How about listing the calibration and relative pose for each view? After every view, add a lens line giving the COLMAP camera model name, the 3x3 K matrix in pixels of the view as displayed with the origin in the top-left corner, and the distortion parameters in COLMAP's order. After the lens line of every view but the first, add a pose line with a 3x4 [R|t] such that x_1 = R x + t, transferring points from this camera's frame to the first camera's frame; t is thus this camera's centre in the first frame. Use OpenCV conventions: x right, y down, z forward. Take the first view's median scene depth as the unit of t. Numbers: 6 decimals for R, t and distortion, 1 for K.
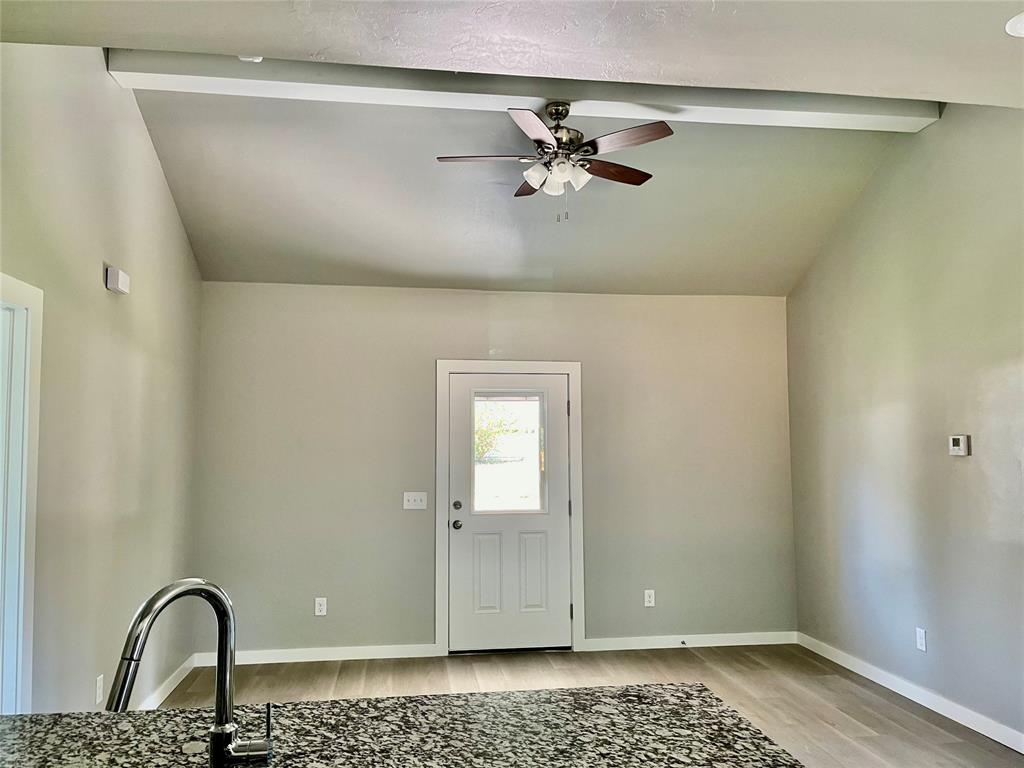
lens RADIAL K [[771.4, 0, 512.0], [0, 771.4, 384.0], [0, 0, 1]] dist [0.054758, -0.088345]
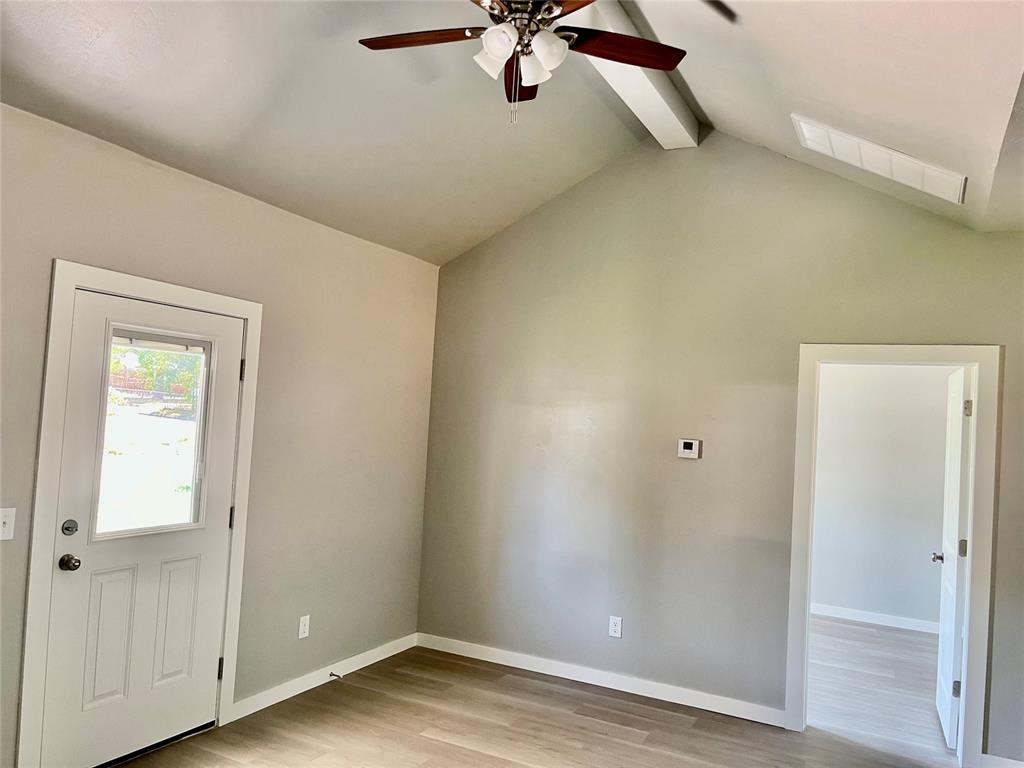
lens RADIAL K [[773.4, 0, 512.1], [0, 773.4, 391.2], [0, 0, 1]] dist [0.057437, -0.067438]
pose [[0.575140, 0.067198, 0.815291, -0.354850], [-0.125189, 0.992111, 0.006542, 0.016591], [-0.808419, -0.105828, 0.579015, 0.429783]]
